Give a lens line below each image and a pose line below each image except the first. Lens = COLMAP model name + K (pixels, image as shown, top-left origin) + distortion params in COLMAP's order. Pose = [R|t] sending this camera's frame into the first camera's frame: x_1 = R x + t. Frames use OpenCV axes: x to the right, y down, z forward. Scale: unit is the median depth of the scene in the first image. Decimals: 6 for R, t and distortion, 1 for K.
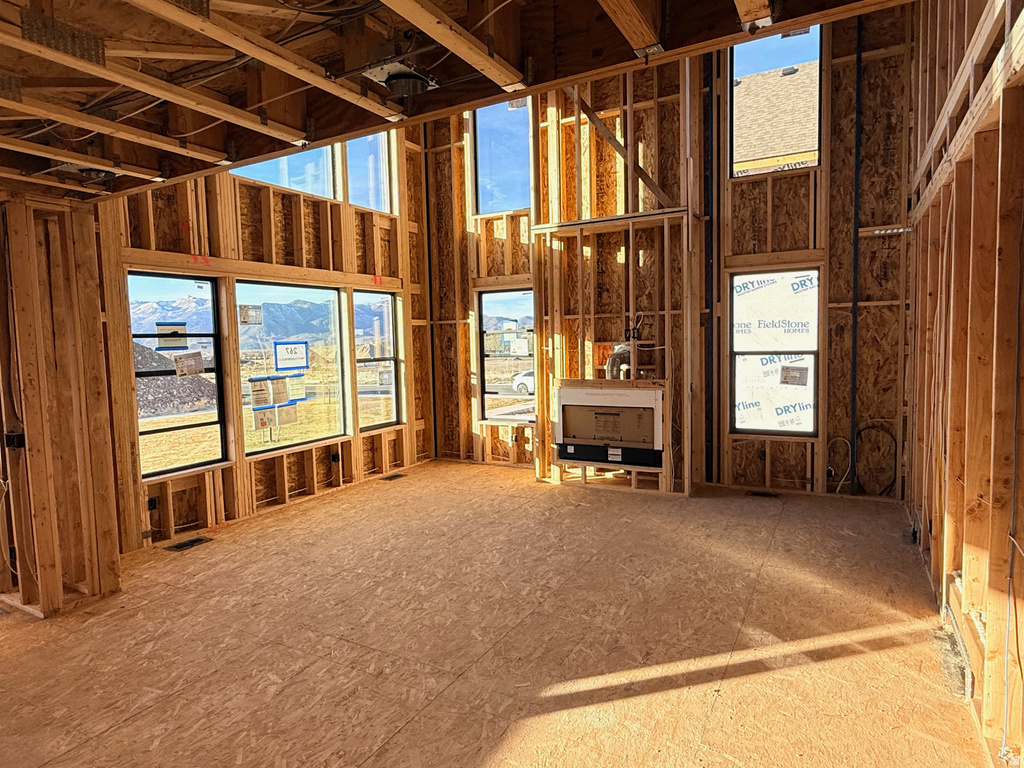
lens RADIAL K [[600.9, 0, 508.5], [0, 600.9, 381.6], [0, 0, 1]] dist [-0.001486, 0.001234]
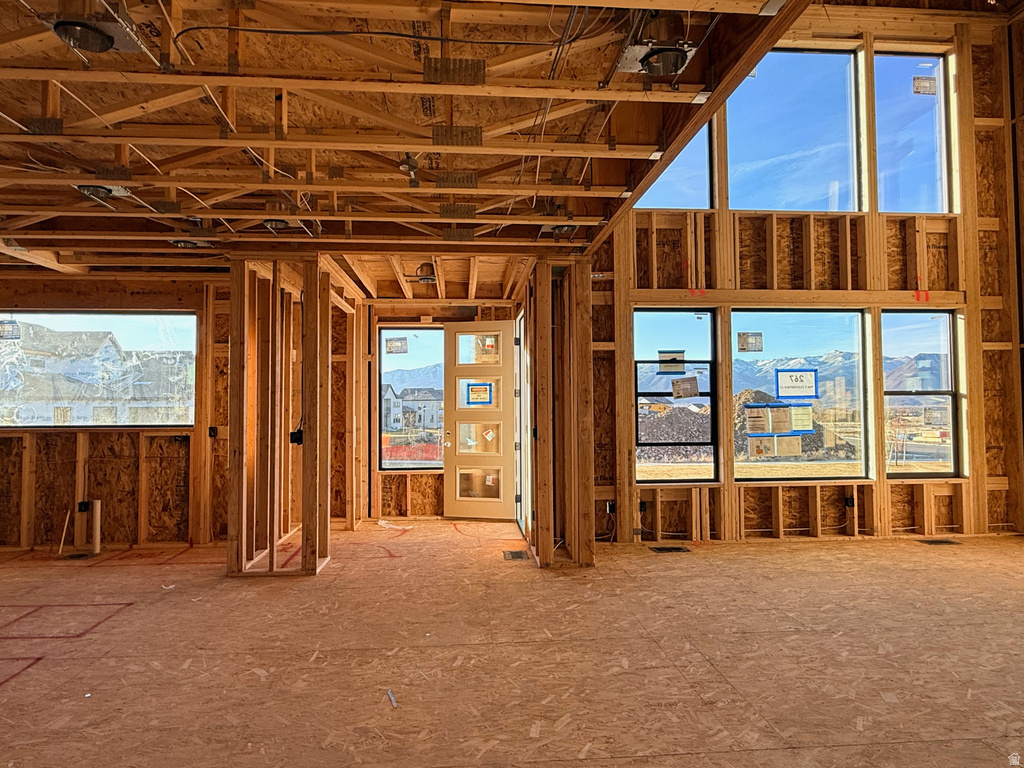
lens RADIAL K [[600.9, 0, 506.3], [0, 600.9, 380.3], [0, 0, 1]] dist [-0.001486, 0.001234]
pose [[0.554484, -0.010583, -0.832127, 0.219849], [-0.065886, 0.996222, -0.056573, 0.044609], [0.829582, 0.086195, 0.551692, 0.123098]]
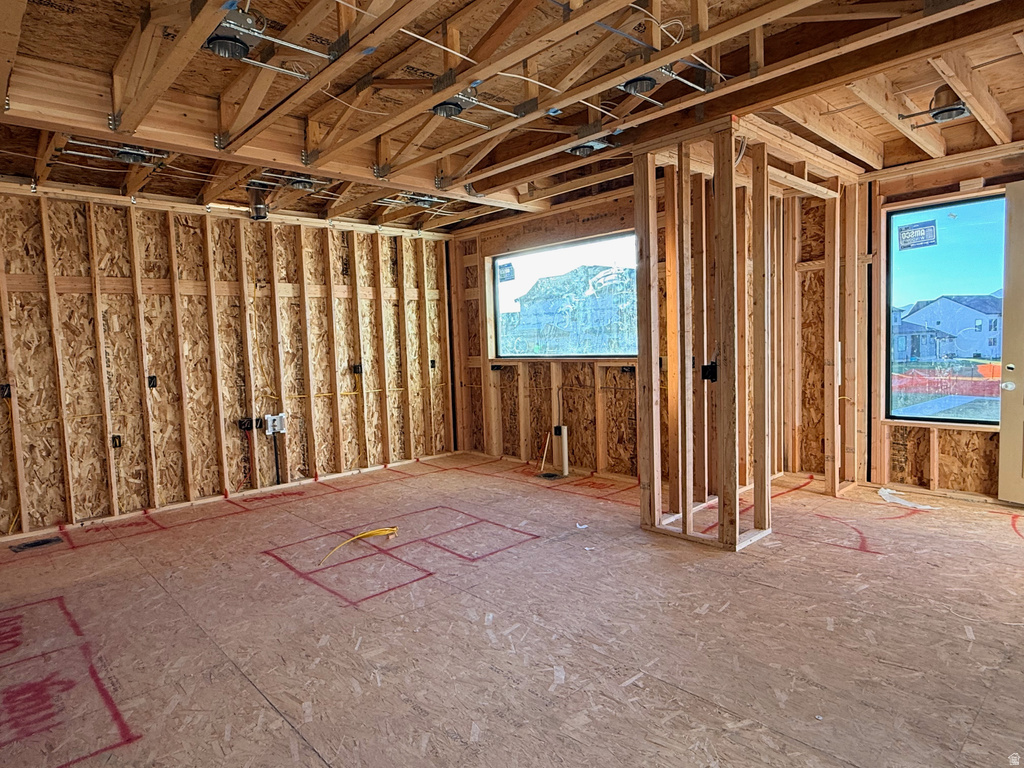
lens RADIAL K [[600.9, 0, 507.5], [0, 600.9, 385.0], [0, 0, 1]] dist [-0.001486, 0.001234]
pose [[-0.304614, 0.103482, -0.946838, 0.011382], [-0.023809, 0.992943, 0.116181, 0.038941], [0.952178, 0.057934, -0.300000, 0.367461]]
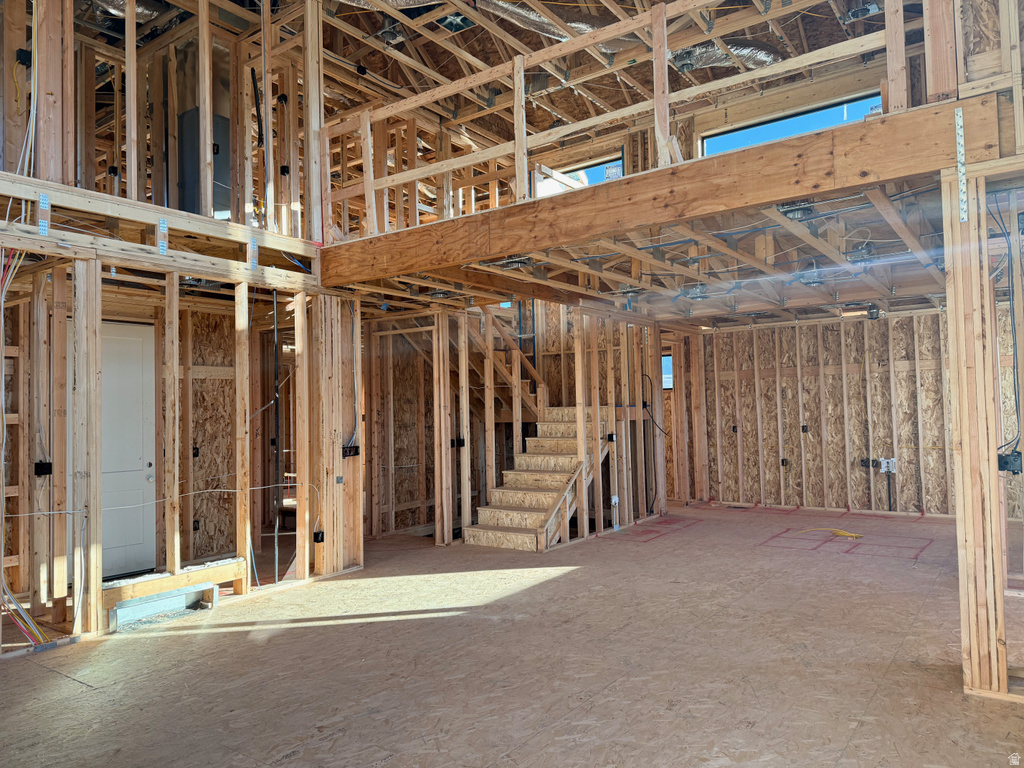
lens RADIAL K [[722.6, 0, 511.0], [0, 722.6, 383.5], [0, 0, 1]] dist [0.000033, -0.000134]
pose [[-0.993118, 0.051280, 0.105299, -0.156695], [0.054661, 0.998070, 0.029479, -0.055340], [-0.103584, 0.035032, -0.994004, 1.465032]]
